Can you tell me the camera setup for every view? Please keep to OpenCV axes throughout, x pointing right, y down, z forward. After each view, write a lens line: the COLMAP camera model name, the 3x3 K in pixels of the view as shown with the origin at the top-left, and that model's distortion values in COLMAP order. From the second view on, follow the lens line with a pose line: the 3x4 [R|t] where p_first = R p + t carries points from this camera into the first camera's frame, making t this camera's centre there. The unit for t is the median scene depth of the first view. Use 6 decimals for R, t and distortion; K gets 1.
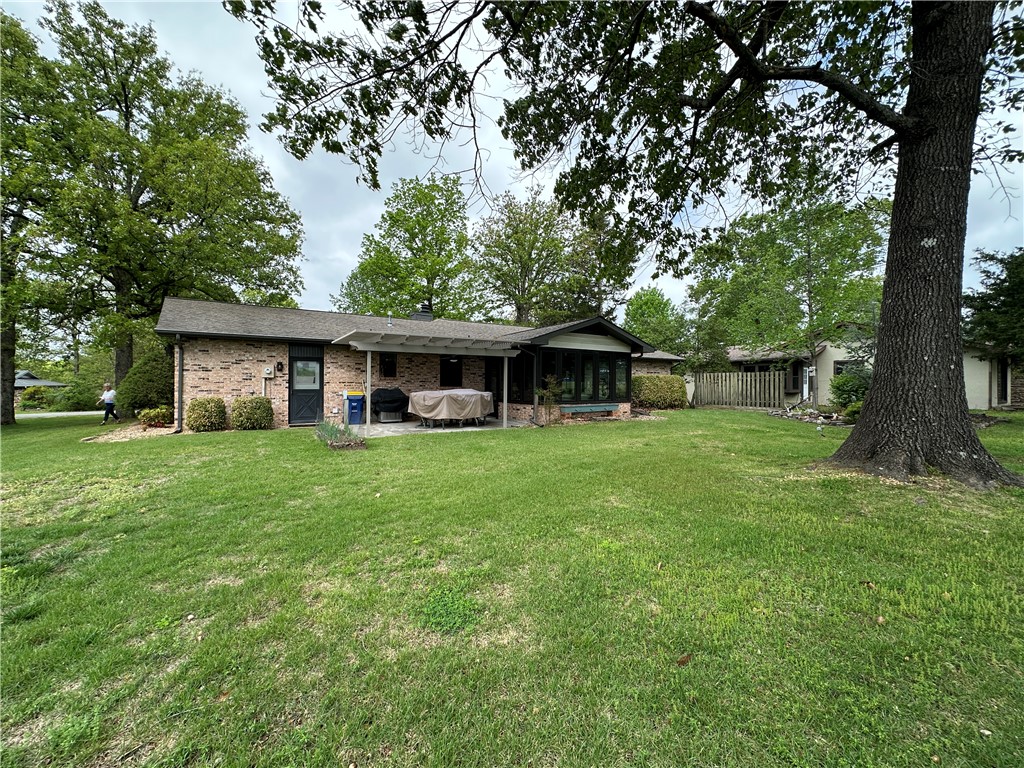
lens RADIAL K [[408.0, 0, 512.0], [0, 408.0, 385.2], [0, 0, 1]] dist [-0.000325, -0.000011]
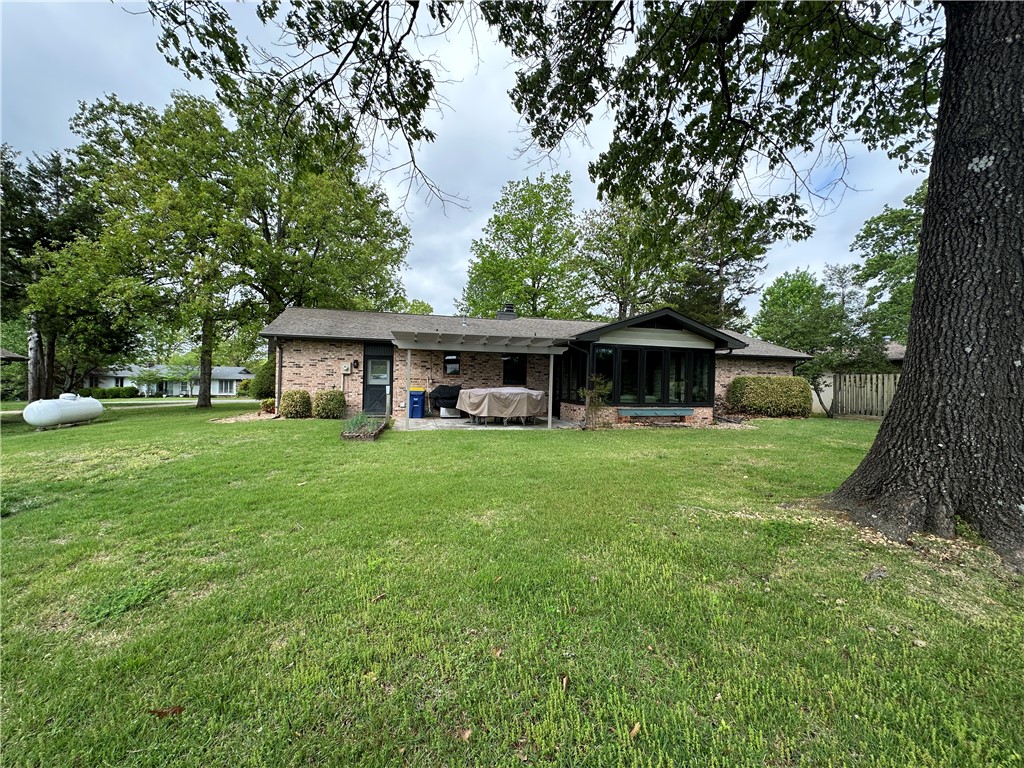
lens RADIAL K [[408.0, 0, 512.6], [0, 408.0, 385.6], [0, 0, 1]] dist [-0.000325, -0.000011]
pose [[0.948017, 0.019653, -0.317613, 0.199921], [-0.018722, 0.999807, 0.005984, -0.000492], [0.317669, 0.000274, 0.948202, 0.066189]]
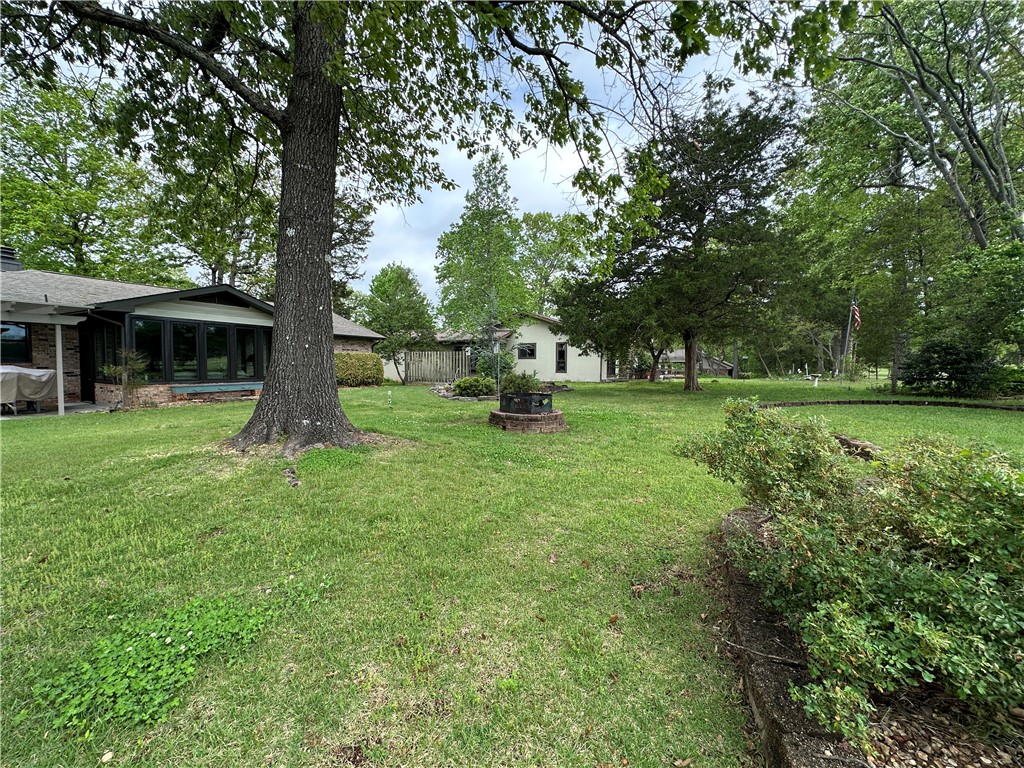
lens RADIAL K [[408.0, 0, 509.5], [0, 408.0, 388.1], [0, 0, 1]] dist [-0.000325, -0.000011]
pose [[0.882217, -0.022796, 0.470290, 0.371584], [-0.006042, 0.998197, 0.059719, 0.000099], [-0.470803, -0.055526, 0.880489, -0.098837]]
